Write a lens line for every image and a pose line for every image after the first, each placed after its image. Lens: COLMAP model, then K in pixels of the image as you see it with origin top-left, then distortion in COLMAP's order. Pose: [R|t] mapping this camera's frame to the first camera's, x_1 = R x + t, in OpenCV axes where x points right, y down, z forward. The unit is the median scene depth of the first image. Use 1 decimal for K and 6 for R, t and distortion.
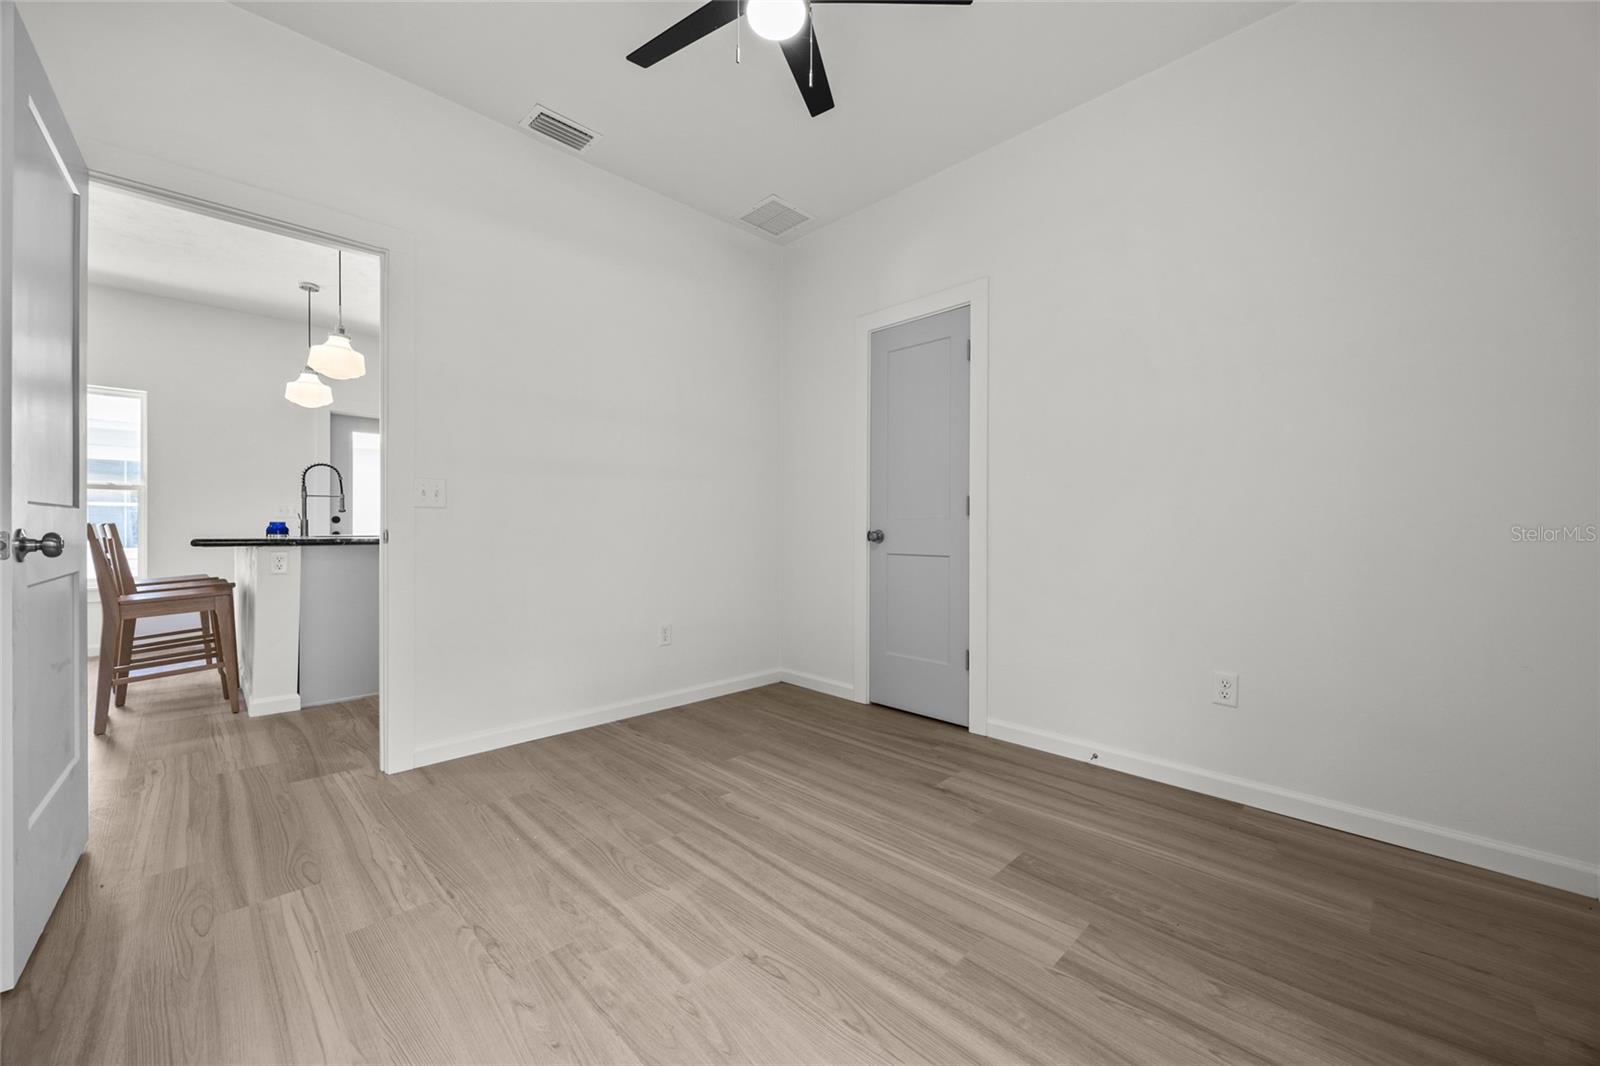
lens RADIAL K [[610.9, 0, 804.8], [0, 610.9, 539.8], [0, 0, 1]] dist [0.001051, 0.000185]
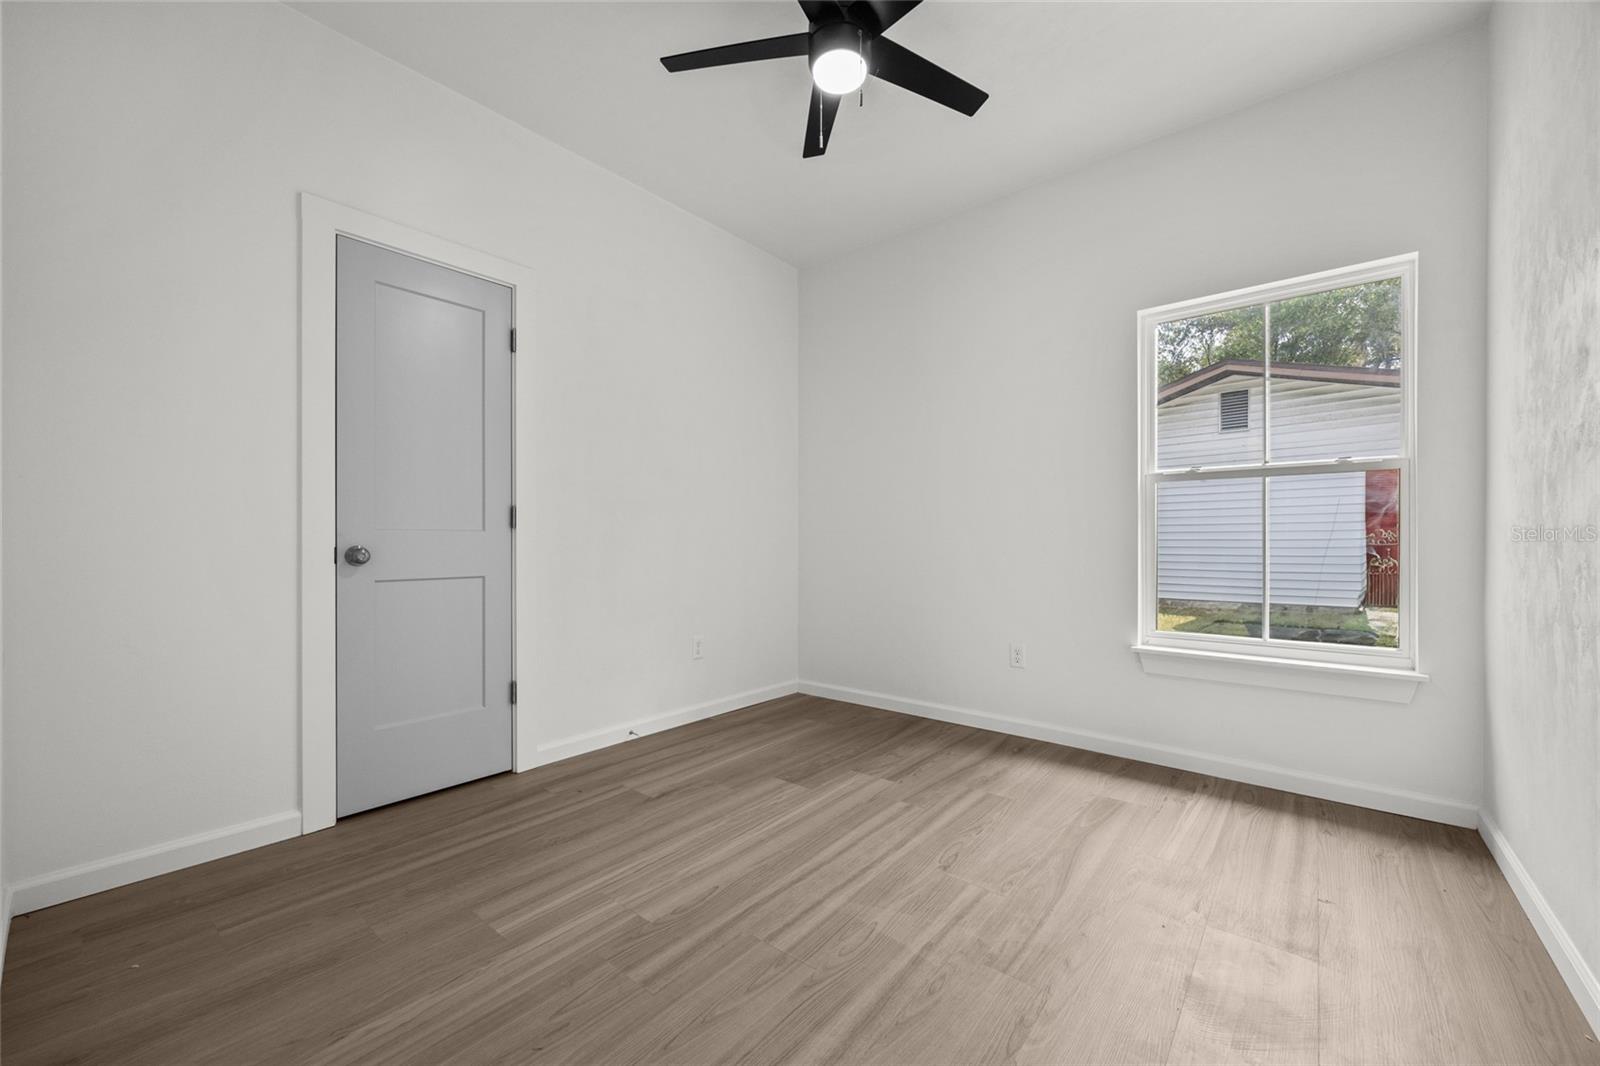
lens RADIAL K [[610.9, 0, 804.8], [0, 610.9, 539.8], [0, 0, 1]] dist [0.001051, 0.000185]
pose [[-0.085410, 0.000428, 0.996346, -0.950111], [0.018036, 0.999837, 0.001116, -0.023299], [-0.996183, 0.018065, -0.085404, 0.964372]]
